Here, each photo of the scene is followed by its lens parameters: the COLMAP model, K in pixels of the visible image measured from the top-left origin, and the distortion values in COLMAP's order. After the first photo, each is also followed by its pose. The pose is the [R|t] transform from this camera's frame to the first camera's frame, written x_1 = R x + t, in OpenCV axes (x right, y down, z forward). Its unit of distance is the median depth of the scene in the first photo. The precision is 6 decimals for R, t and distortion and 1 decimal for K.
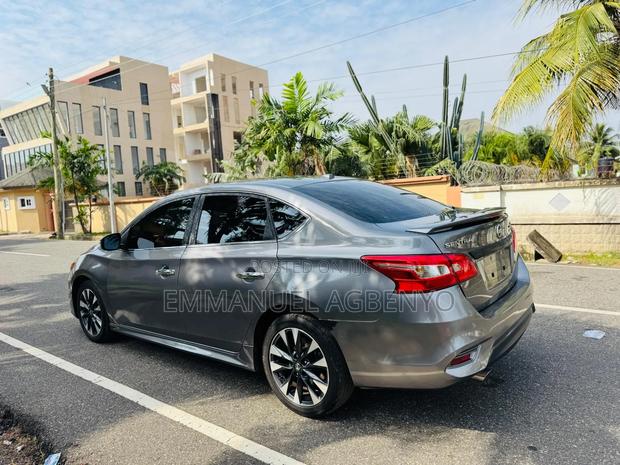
lens RADIAL K [[438.7, 0, 304.5], [0, 438.7, 233.9], [0, 0, 1]] dist [0.034820, -0.046207]
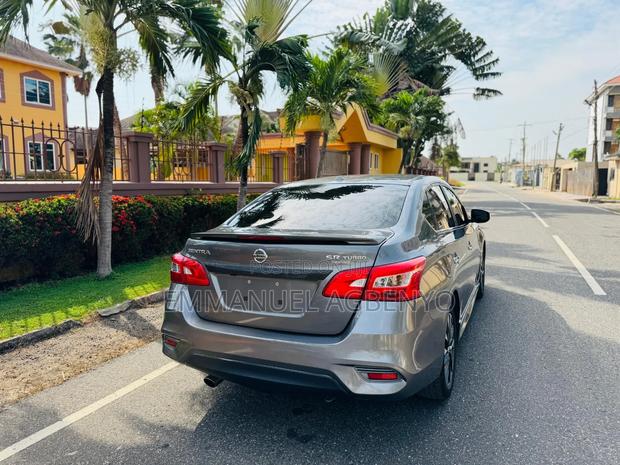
lens RADIAL K [[438.7, 0, 311.0], [0, 438.7, 234.1], [0, 0, 1]] dist [0.034820, -0.046207]
pose [[0.253151, 0.178848, -0.950751, 0.887437], [-0.100026, 0.982335, 0.158156, -0.139308], [0.962242, 0.055063, 0.266569, 0.582055]]
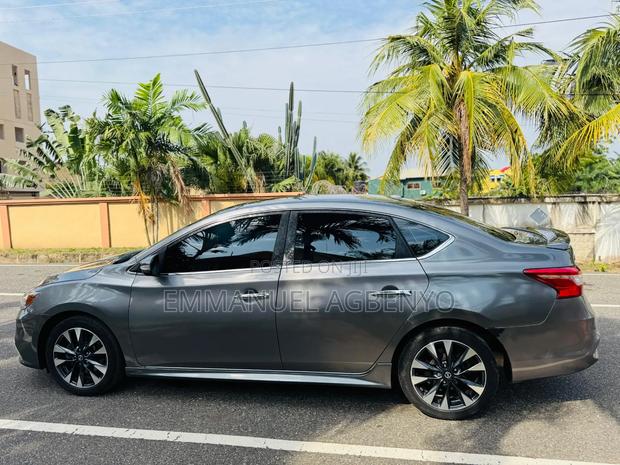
lens RADIAL K [[438.7, 0, 307.2], [0, 438.7, 231.9], [0, 0, 1]] dist [0.034820, -0.046207]
pose [[0.874683, -0.000265, 0.484695, -0.578080], [0.014881, 0.999543, -0.026309, -0.017907], [-0.484466, 0.030225, 0.874288, 0.144303]]
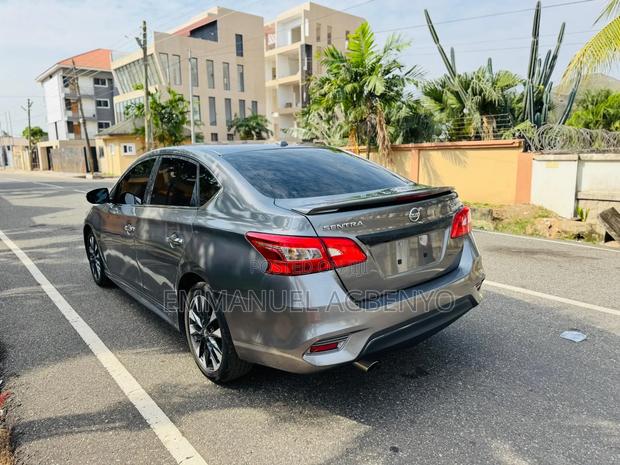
lens RADIAL K [[438.7, 0, 308.3], [0, 438.7, 233.8], [0, 0, 1]] dist [0.034820, -0.046207]
pose [[0.977632, 0.079617, -0.194669, 0.274159], [-0.060033, 0.992709, 0.104520, -0.032762], [0.201571, -0.090495, 0.975284, 0.049233]]
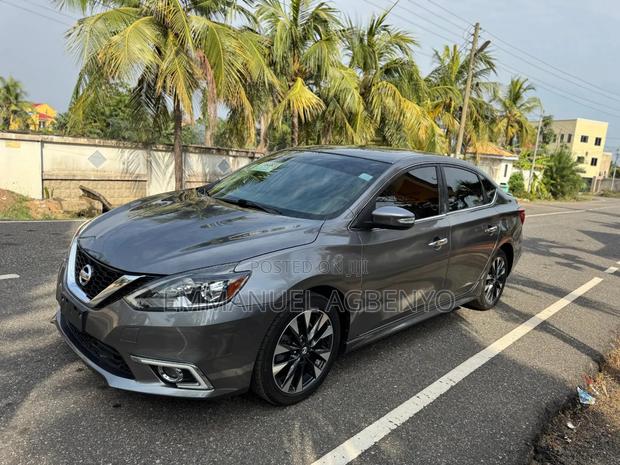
lens RADIAL K [[438.7, 0, 310.2], [0, 438.7, 228.4], [0, 0, 1]] dist [0.034820, -0.046207]
pose [[0.067347, -0.096878, 0.993015, -1.154625], [-0.005052, 0.995229, 0.097437, -0.033689], [-0.997717, -0.011579, 0.066536, 1.084578]]
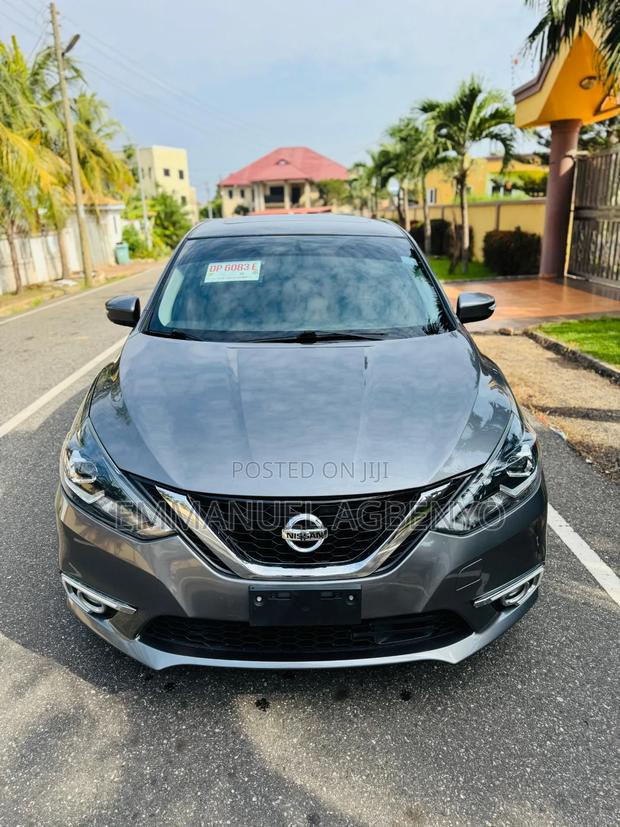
lens RADIAL K [[585.2, 0, 308.4], [0, 585.2, 414.4], [0, 0, 1]] dist [0.034820, -0.046207]
pose [[-0.649717, -0.160623, 0.743013, -0.891394], [0.137550, 0.936447, 0.322718, -0.127924], [-0.747628, 0.311877, -0.586331, 1.647339]]
